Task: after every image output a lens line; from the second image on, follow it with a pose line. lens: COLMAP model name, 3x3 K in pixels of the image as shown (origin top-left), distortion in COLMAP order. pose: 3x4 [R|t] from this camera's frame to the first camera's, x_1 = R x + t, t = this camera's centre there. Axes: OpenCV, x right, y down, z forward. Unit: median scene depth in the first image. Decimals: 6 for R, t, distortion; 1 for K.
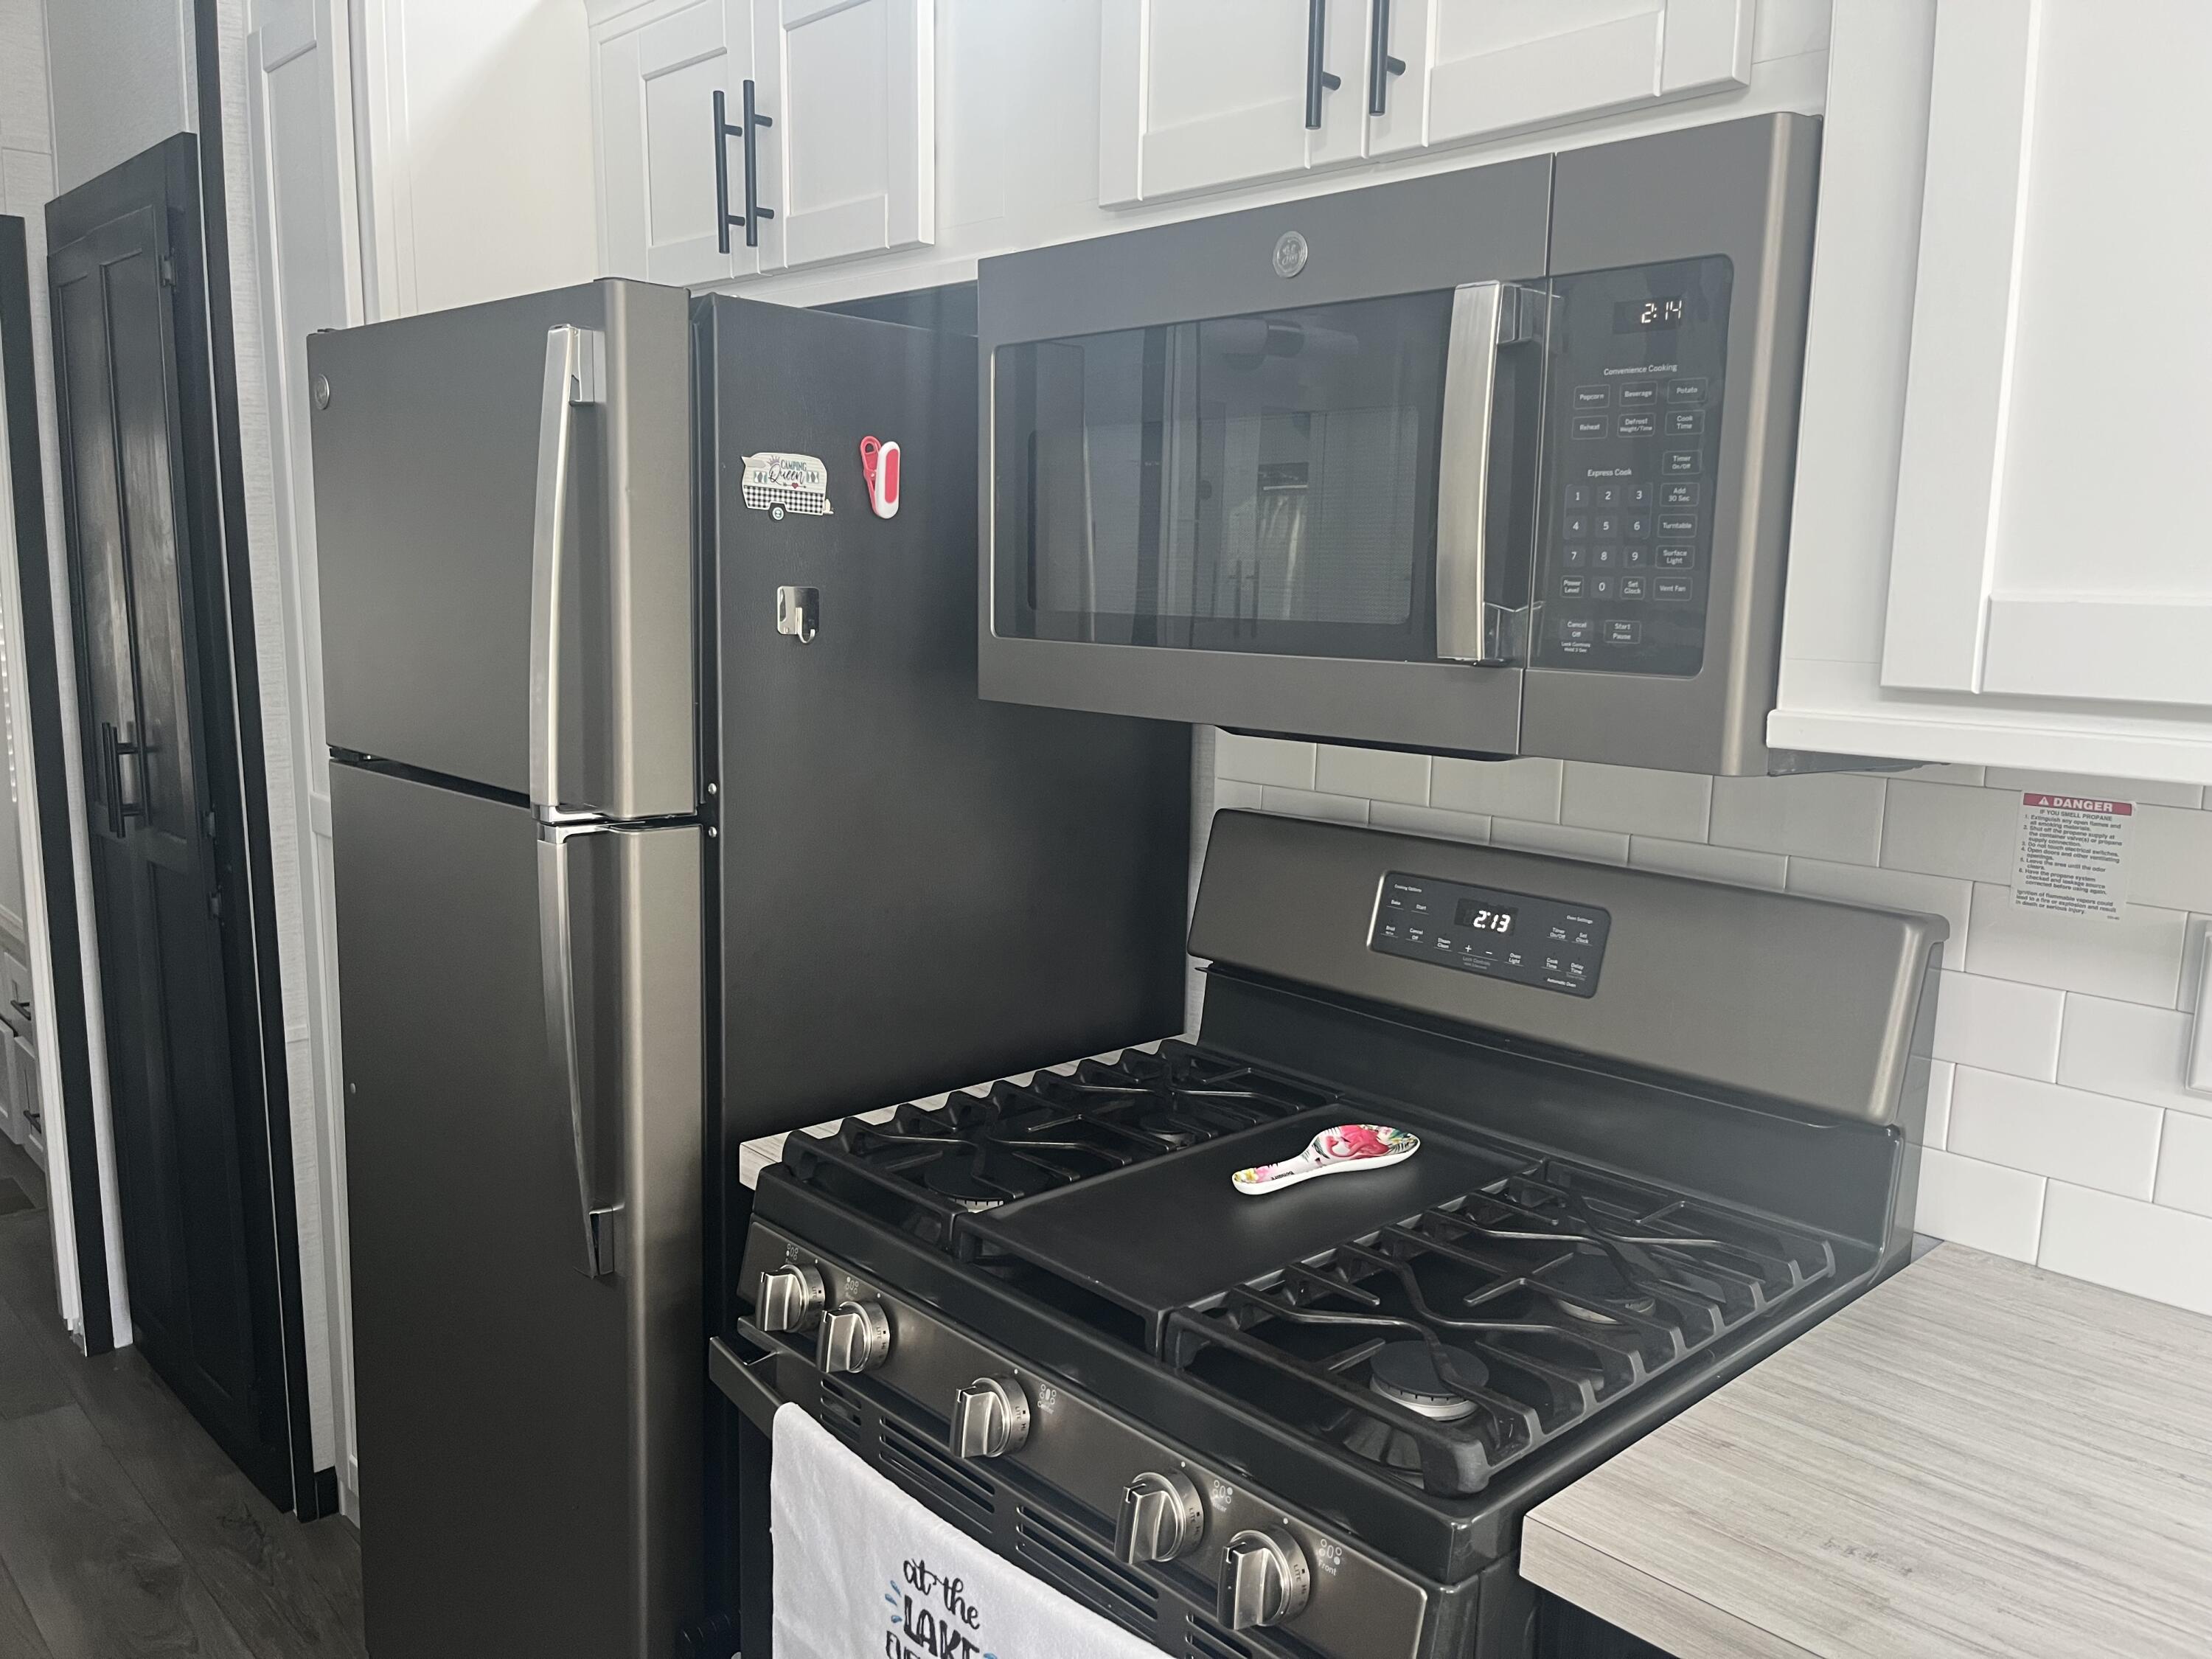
lens RADIAL K [[1669.4, 0, 1144.8], [0, 1669.4, 850.9], [0, 0, 1]] dist [0.014217, 0.004923]
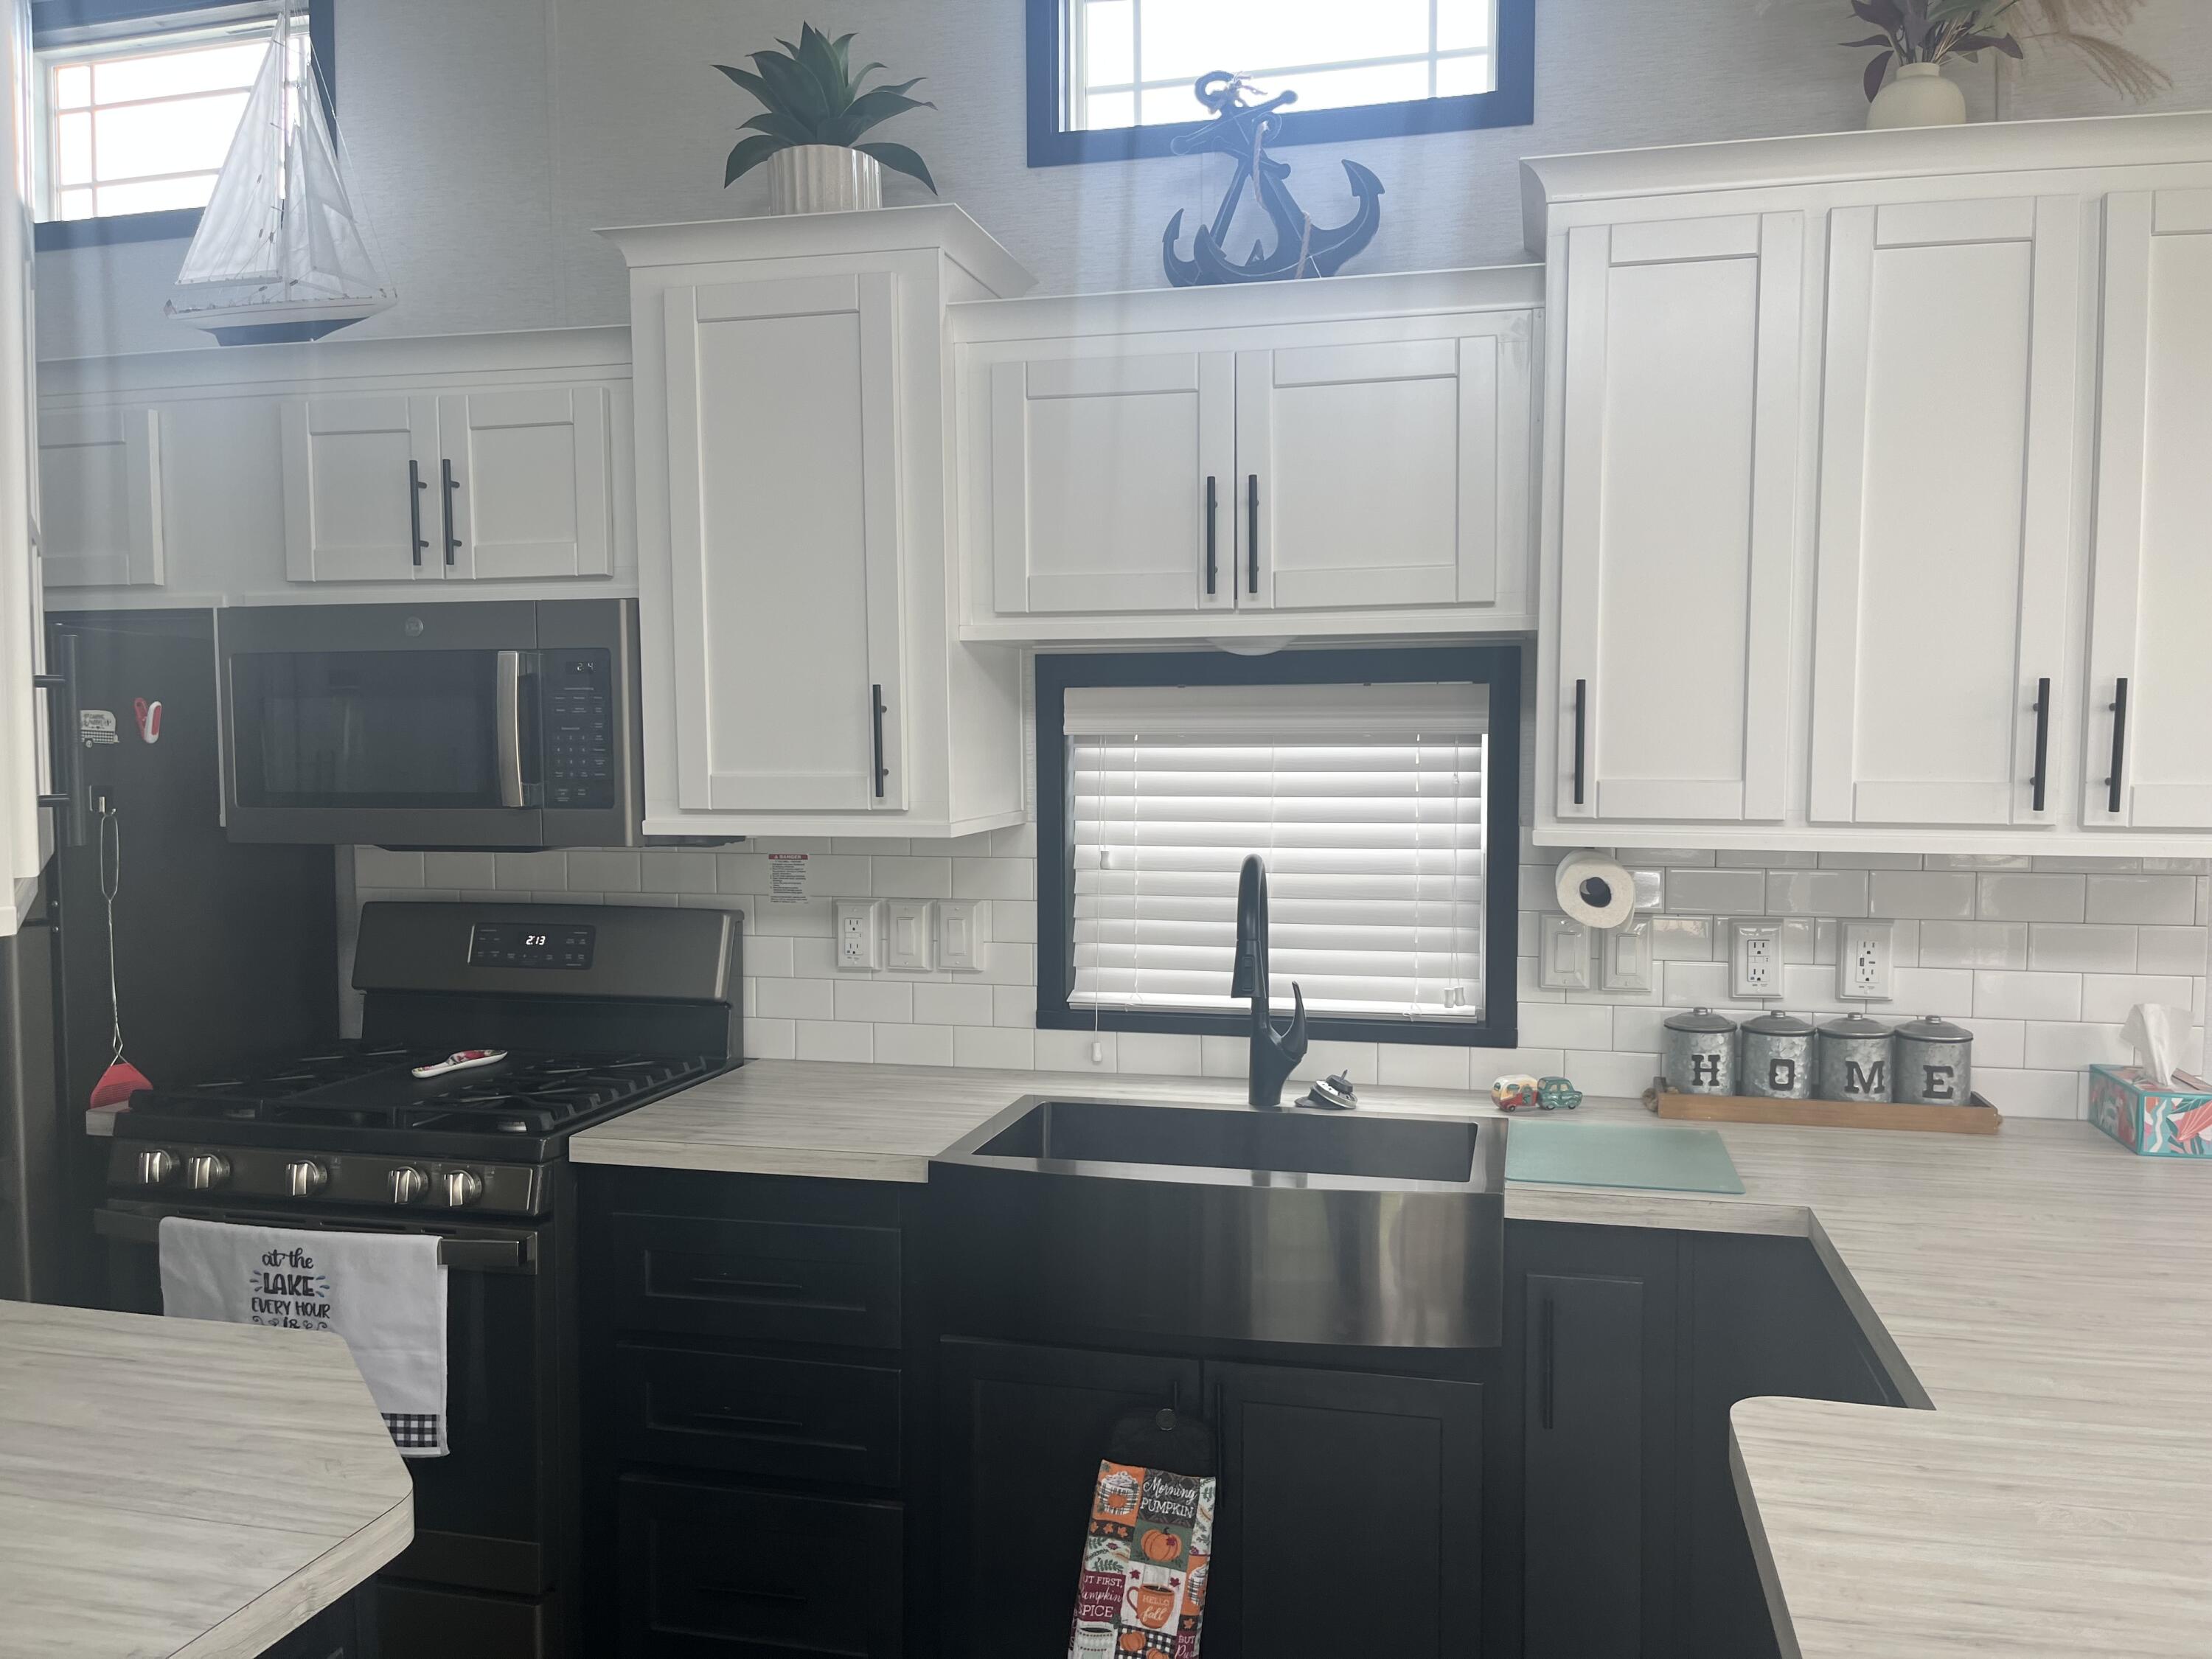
lens RADIAL K [[1669.4, 0, 1138.0], [0, 1669.4, 845.8], [0, 0, 1]] dist [0.014217, 0.004923]
pose [[0.844244, -0.057194, 0.532899, -0.286948], [0.108899, 0.991855, -0.066072, 0.168812], [-0.524779, 0.113813, 0.843596, -1.268286]]
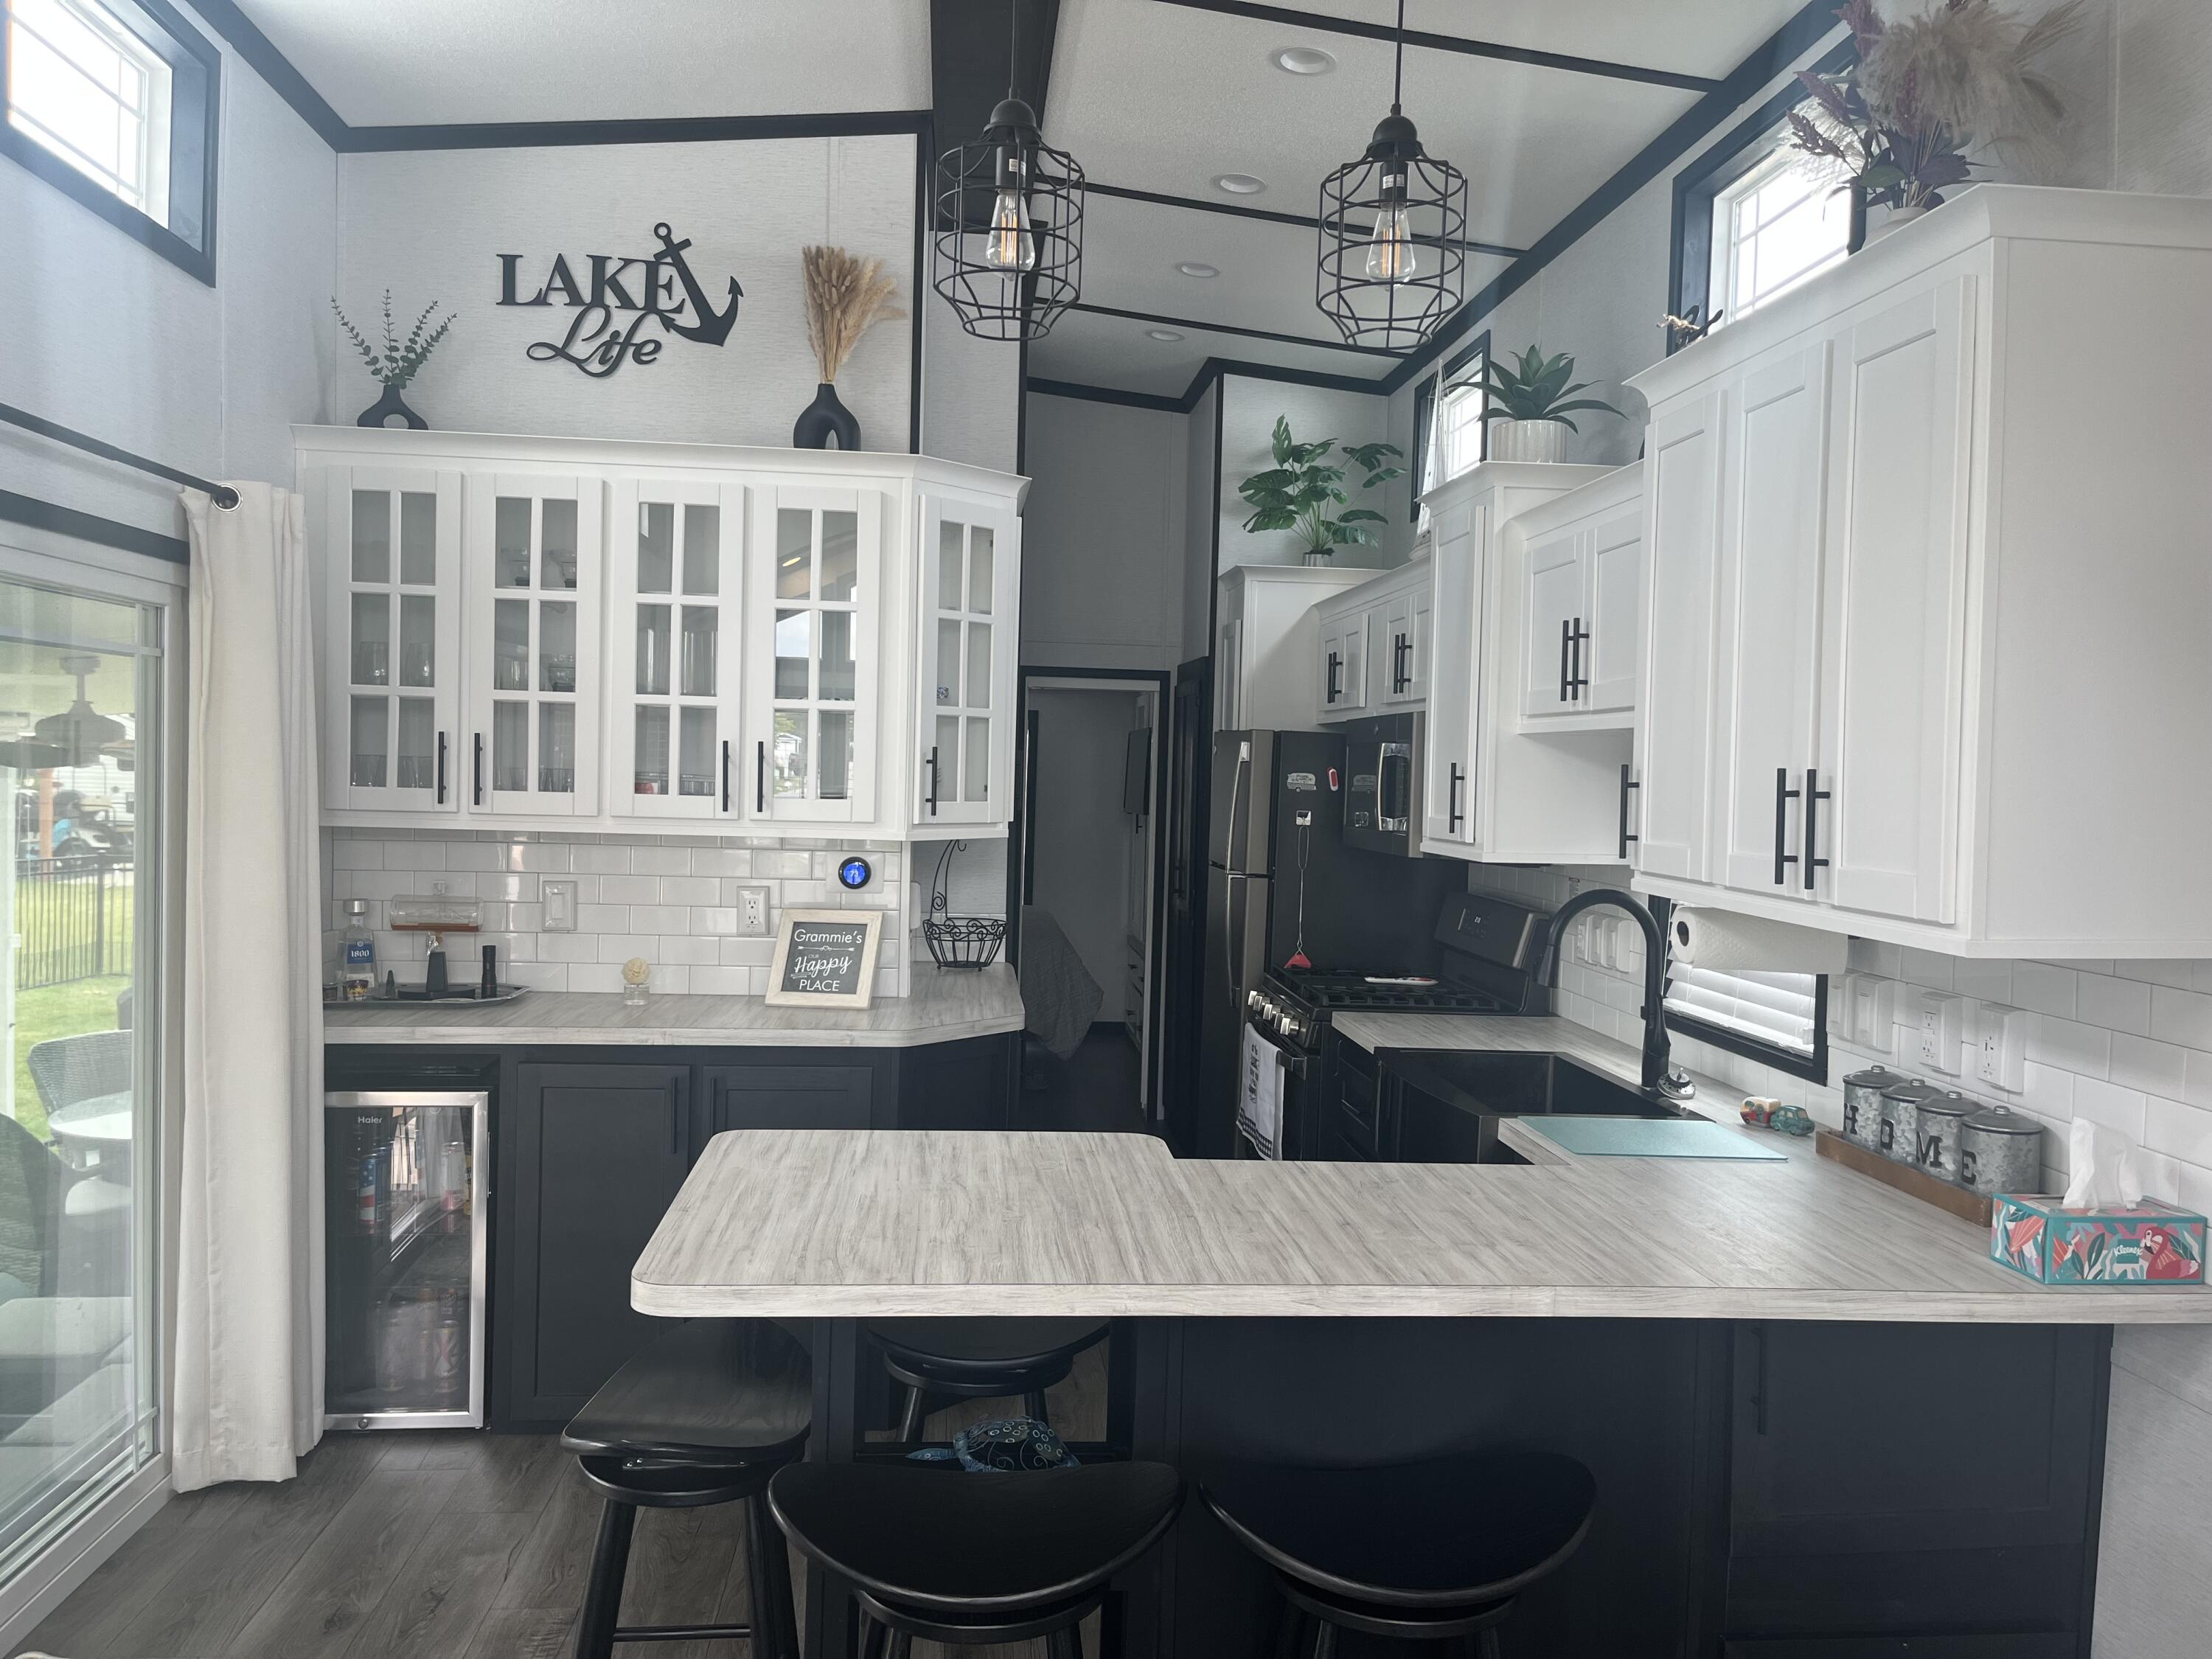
lens RADIAL K [[1669.4, 0, 1106.0], [0, 1669.4, 828.4], [0, 0, 1]] dist [0.014217, 0.004923]
pose [[0.772942, 0.024241, -0.634014, 2.025089], [-0.119192, 0.987027, -0.107572, 0.359000], [0.623181, 0.158716, 0.765803, -2.284471]]
